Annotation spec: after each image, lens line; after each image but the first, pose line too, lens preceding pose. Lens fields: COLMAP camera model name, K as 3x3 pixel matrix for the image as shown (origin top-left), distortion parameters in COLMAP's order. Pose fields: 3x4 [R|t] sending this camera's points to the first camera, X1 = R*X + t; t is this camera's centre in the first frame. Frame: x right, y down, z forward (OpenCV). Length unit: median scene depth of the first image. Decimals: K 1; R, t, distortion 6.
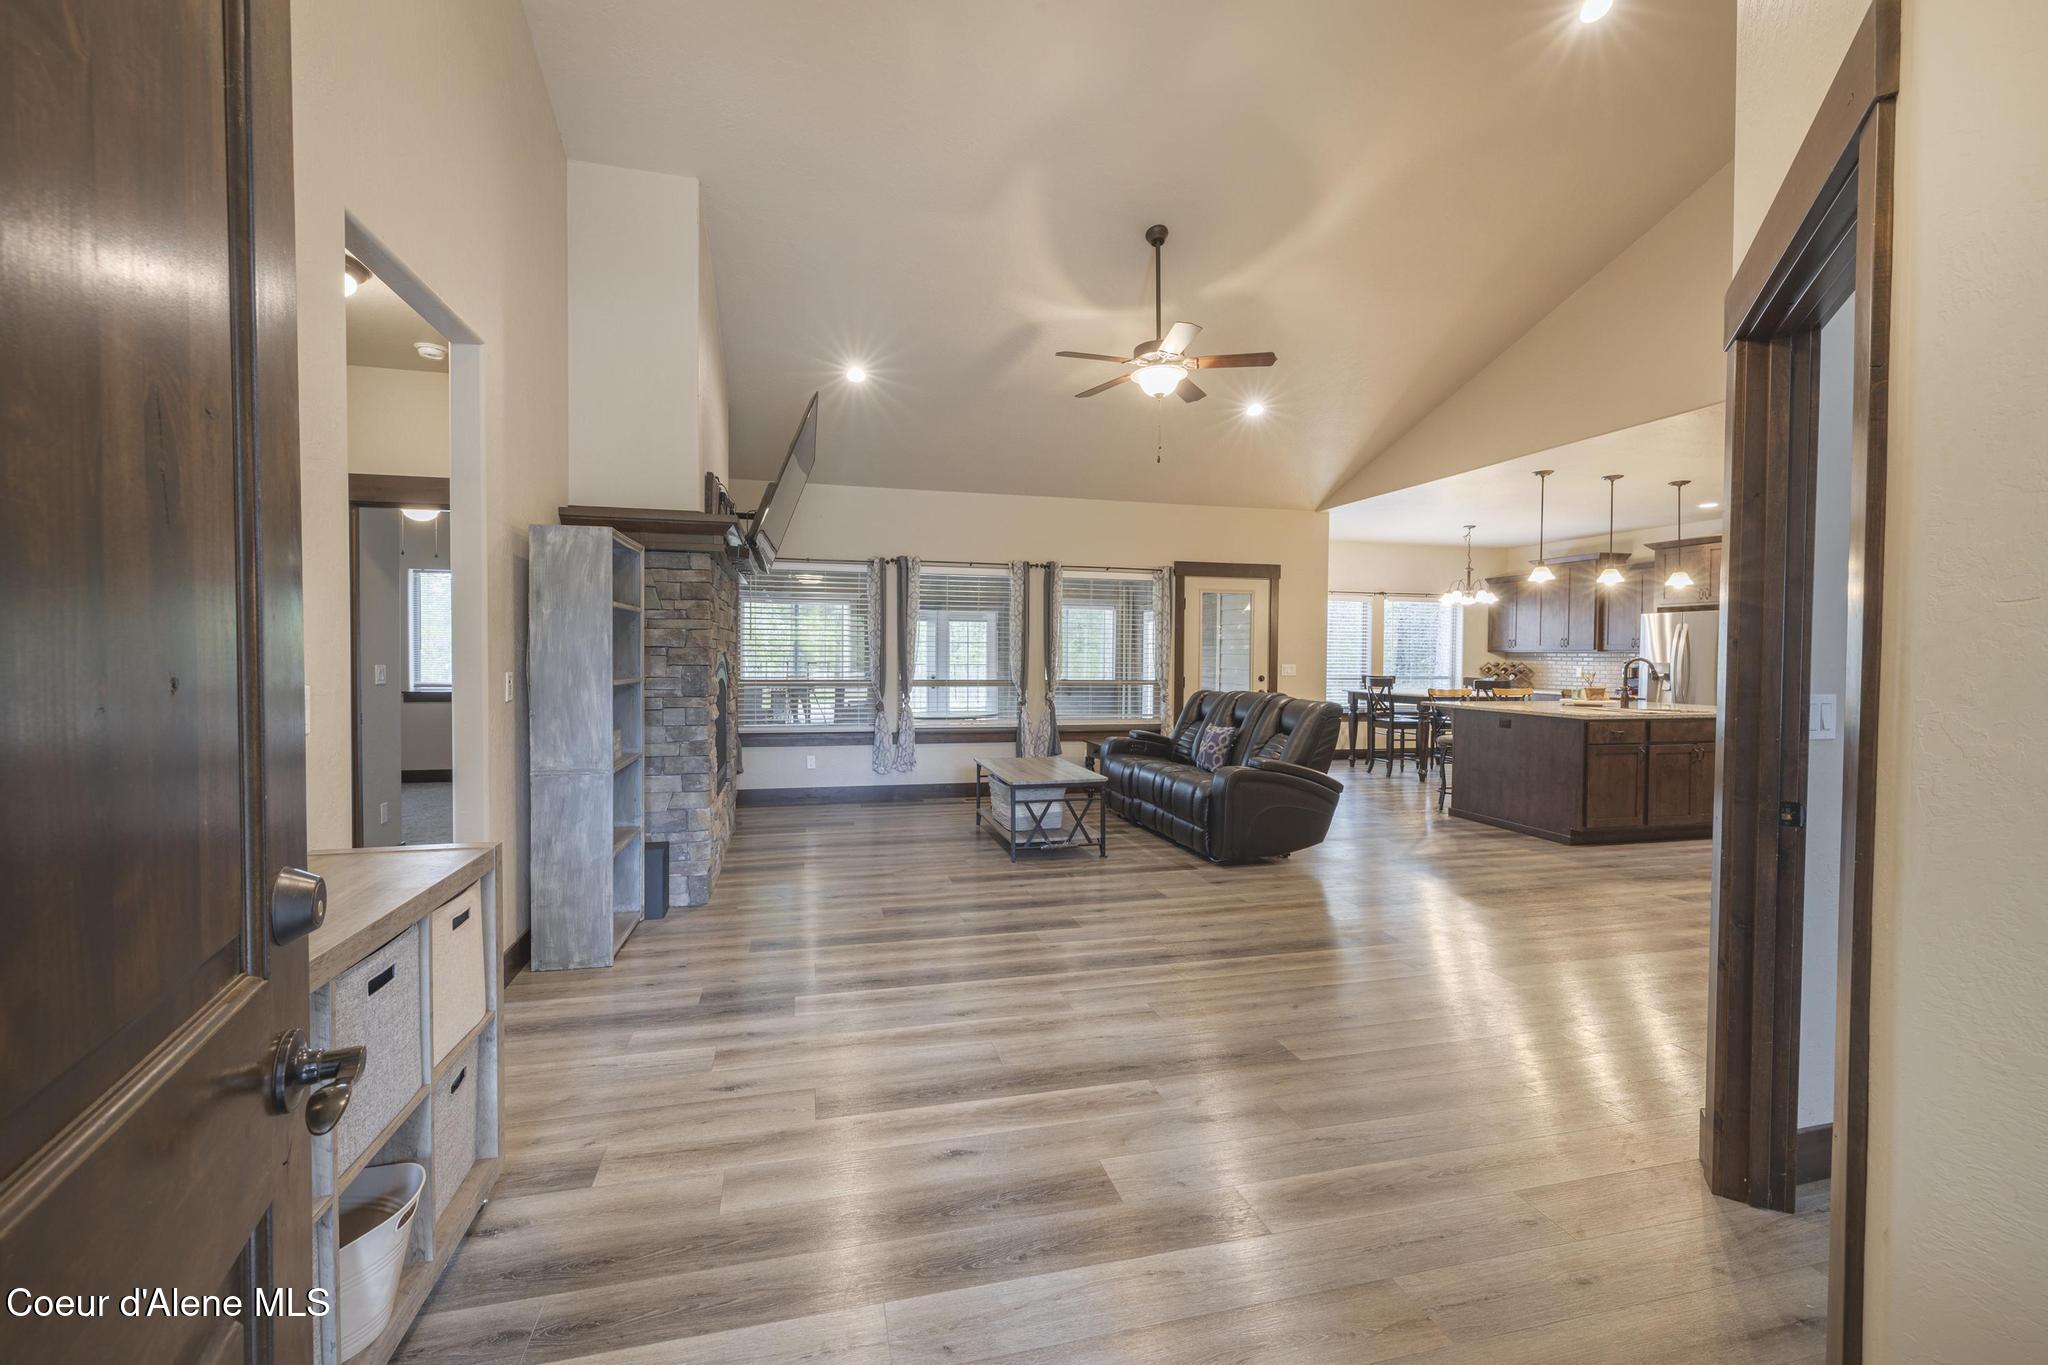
lens RADIAL K [[862.7, 0, 1021.2], [0, 862.7, 673.3], [0, 0, 1]] dist [0.002370, -0.001523]
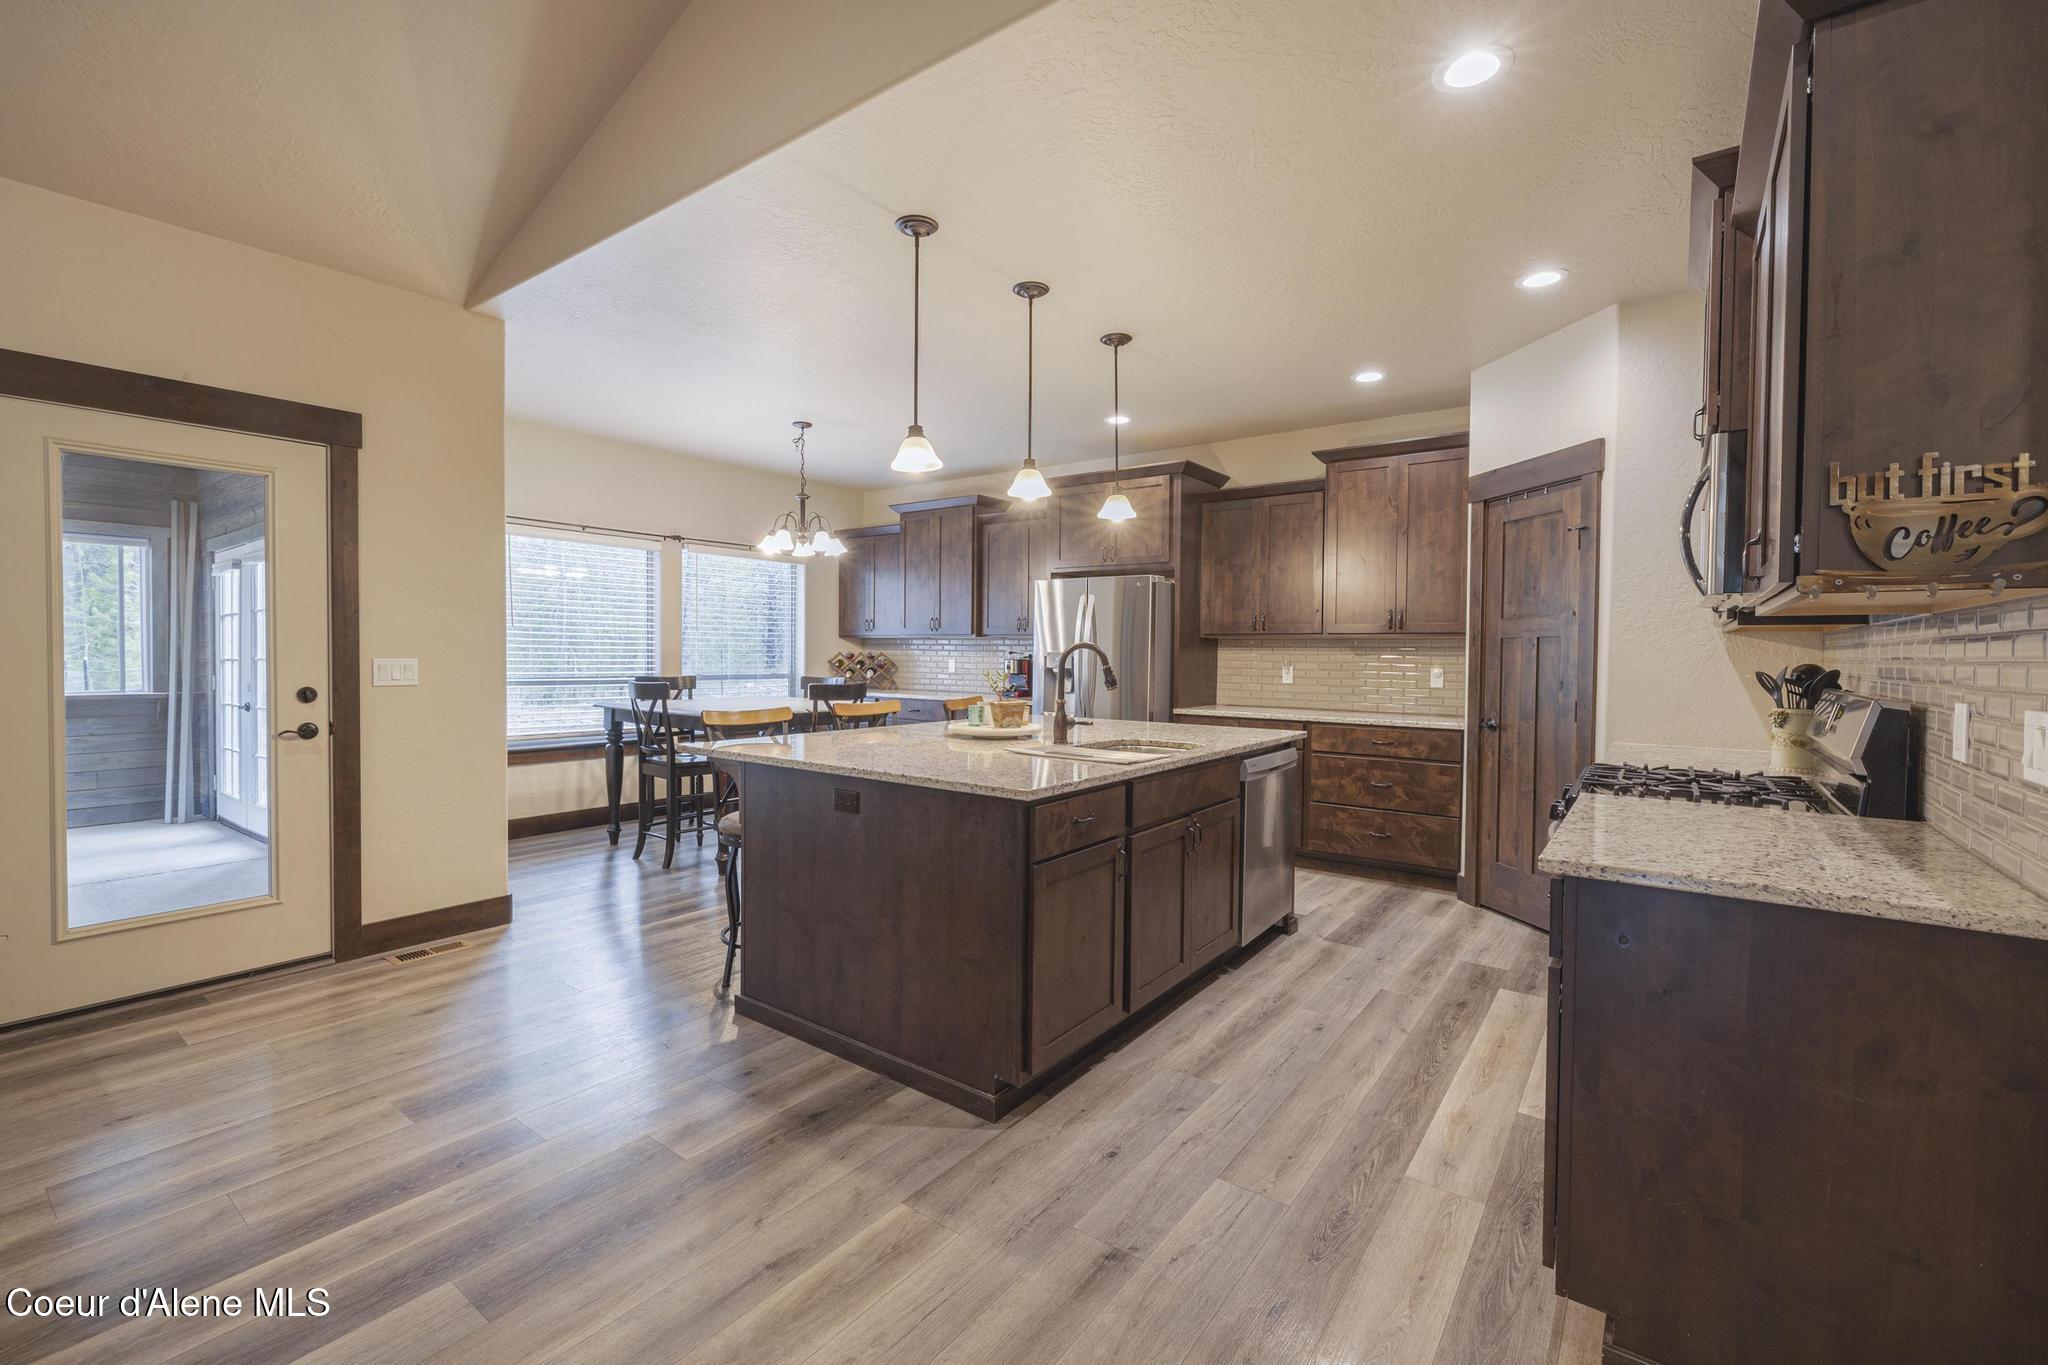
lens RADIAL K [[862.7, 0, 1012.3], [0, 862.7, 672.0], [0, 0, 1]] dist [0.002370, -0.001523]
pose [[0.781247, -0.017960, 0.623963, 0.283753], [0.012219, 0.999834, 0.013480, -0.006143], [-0.624102, -0.002907, 0.781337, 0.487775]]
